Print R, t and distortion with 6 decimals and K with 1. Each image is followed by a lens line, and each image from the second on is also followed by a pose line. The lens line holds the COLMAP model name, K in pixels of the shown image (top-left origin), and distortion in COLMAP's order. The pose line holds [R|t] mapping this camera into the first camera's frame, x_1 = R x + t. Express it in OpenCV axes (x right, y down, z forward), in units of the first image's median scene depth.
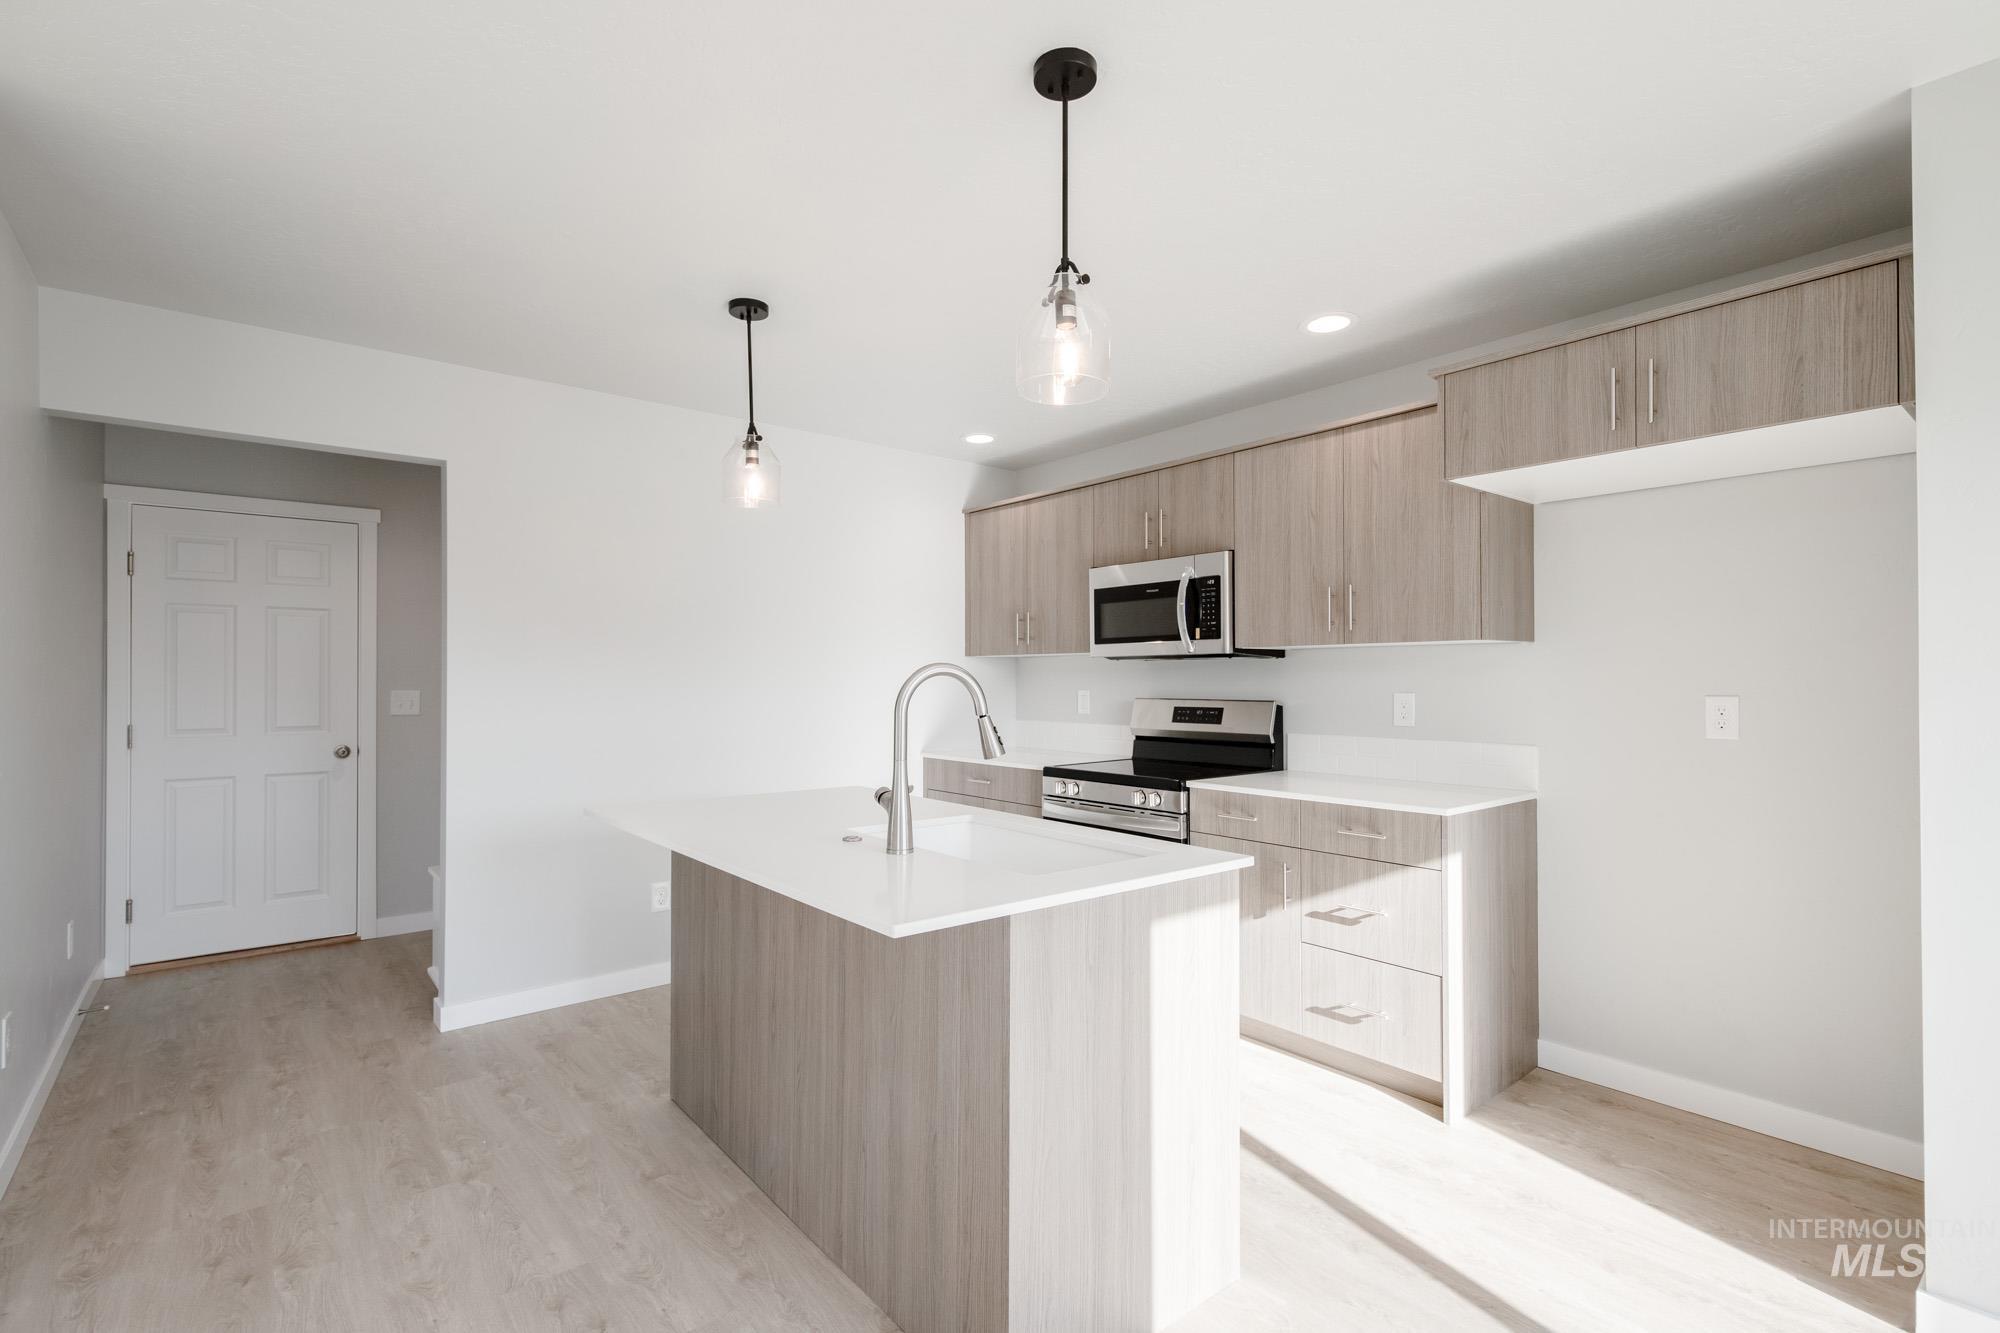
lens RADIAL K [[918.6, 0, 994.1], [0, 918.6, 675.1], [0, 0, 1]] dist [0.016445, -0.010502]
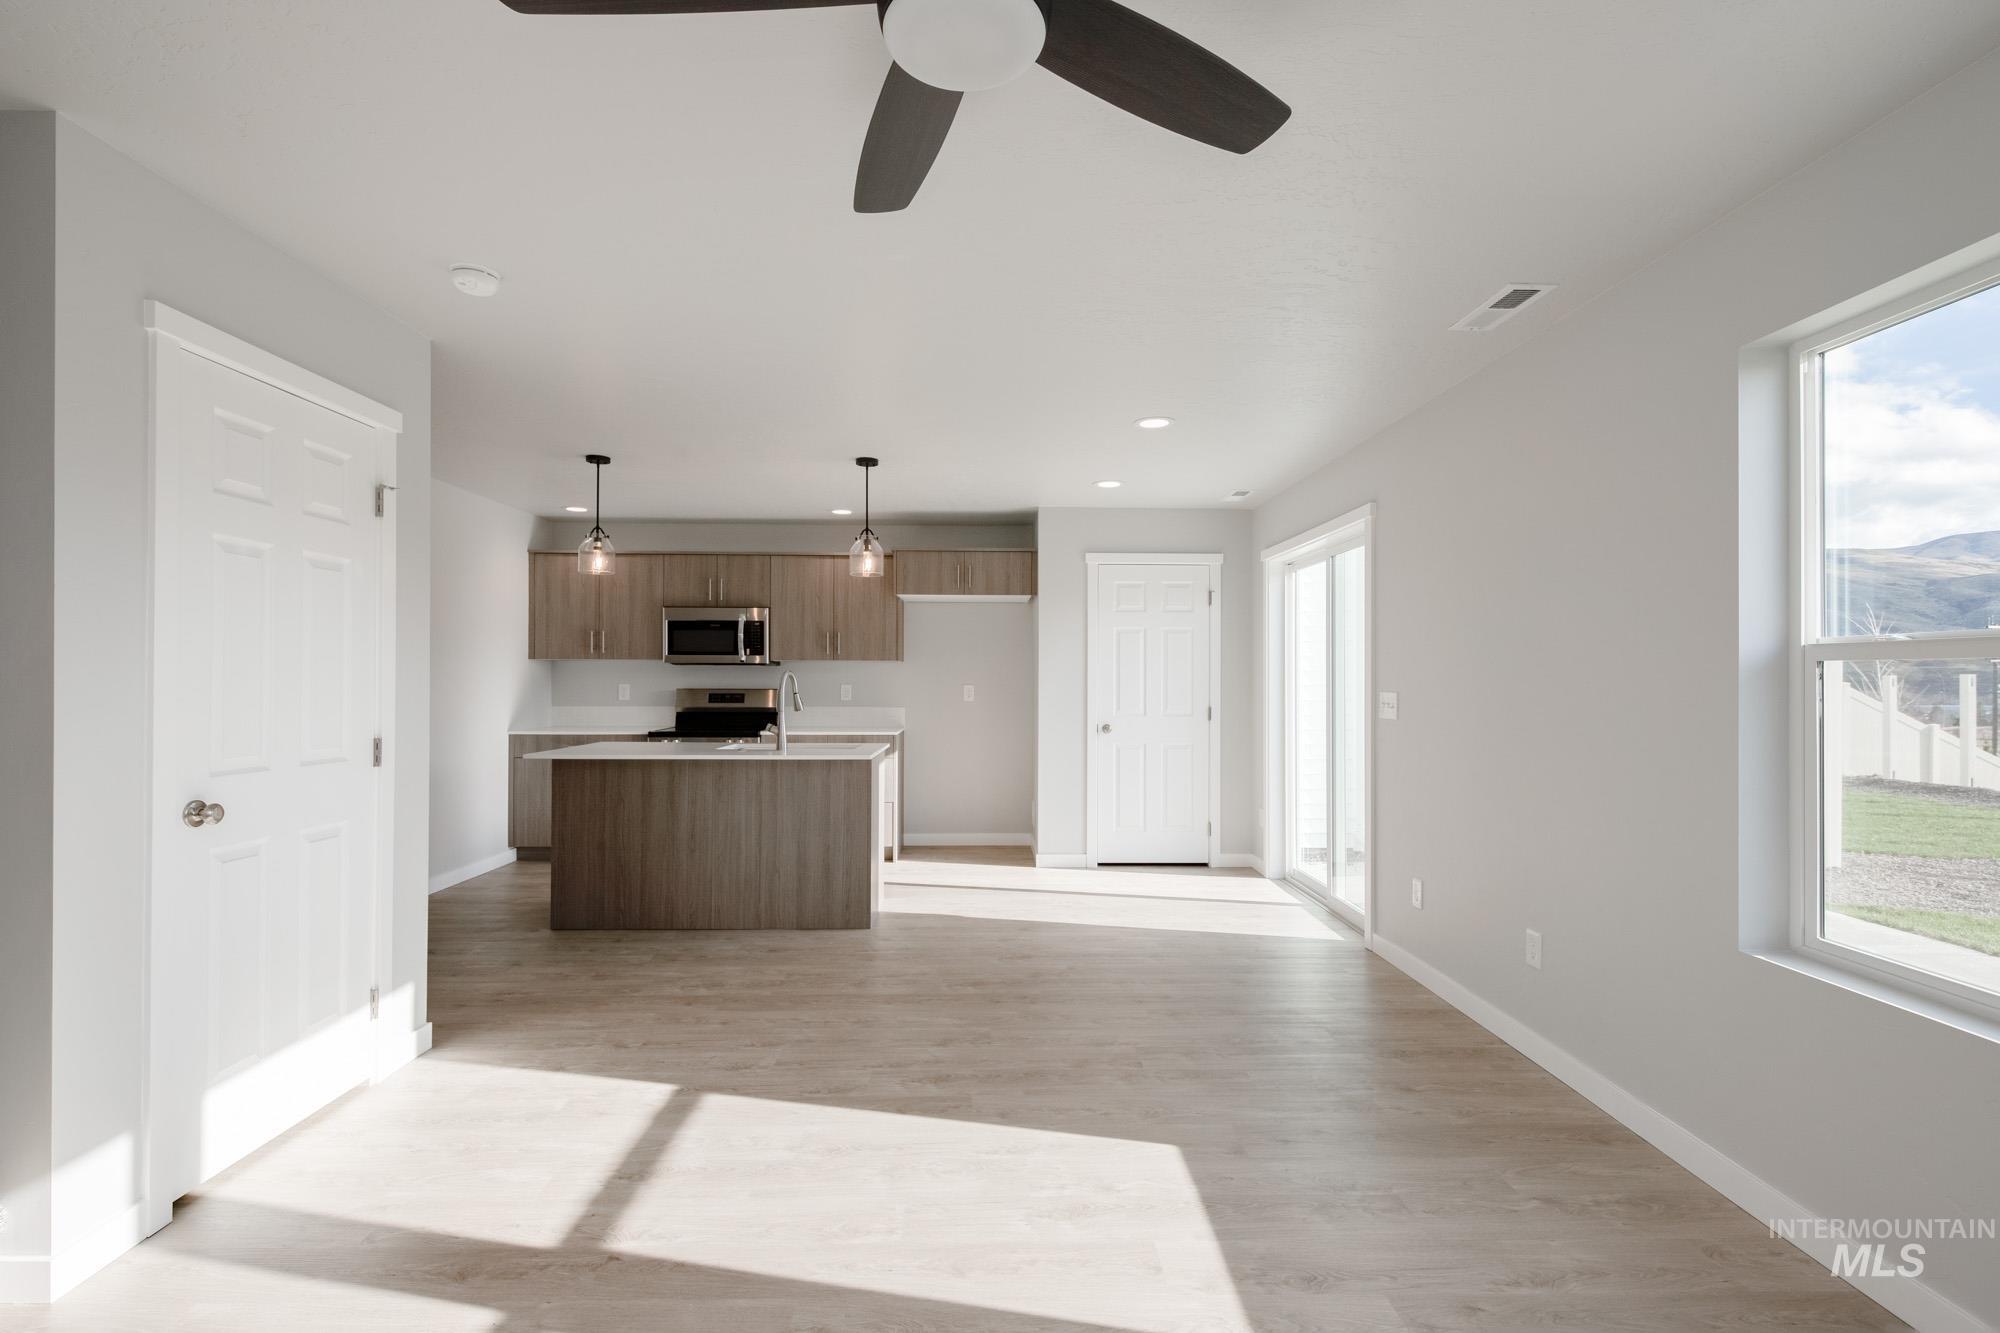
lens RADIAL K [[918.6, 0, 994.1], [0, 918.6, 675.1], [0, 0, 1]] dist [0.016445, -0.010502]
pose [[0.620306, 0.006981, 0.784328, -0.904576], [-0.009209, 0.999956, -0.001617, -0.001016], [-0.784305, -0.006220, 0.620344, -0.501918]]
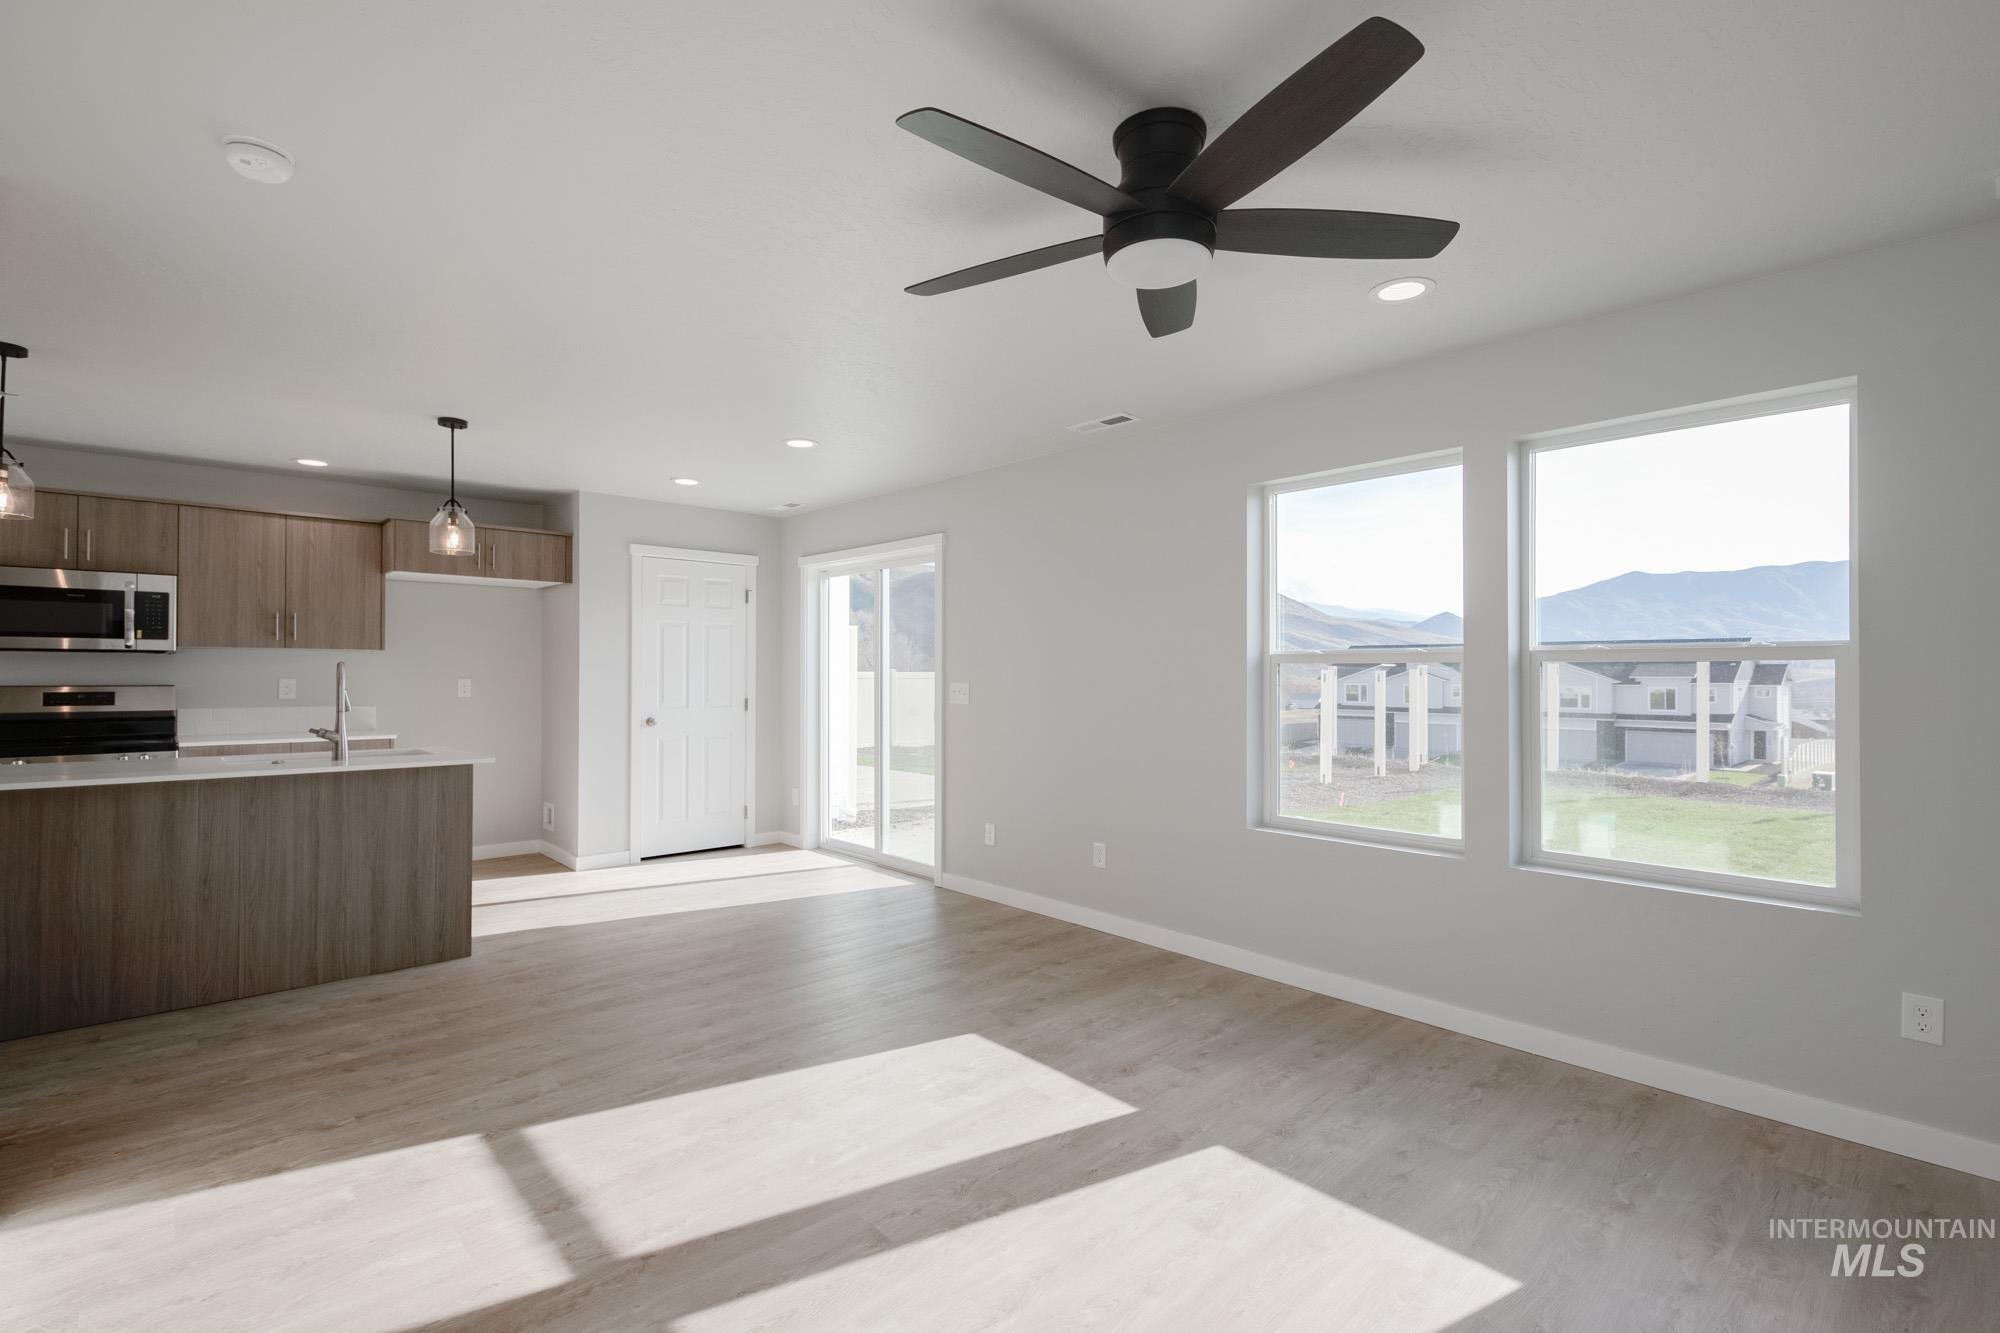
lens RADIAL K [[918.9, 0, 1000.0], [0, 918.9, 666.5], [0, 0, 1]] dist [0.012091, -0.006999]
pose [[-0.057094, 0.008422, 0.998333, -1.177725], [-0.010068, 0.999909, -0.009011, 0.000334], [-0.998318, -0.010565, -0.057004, -0.150300]]
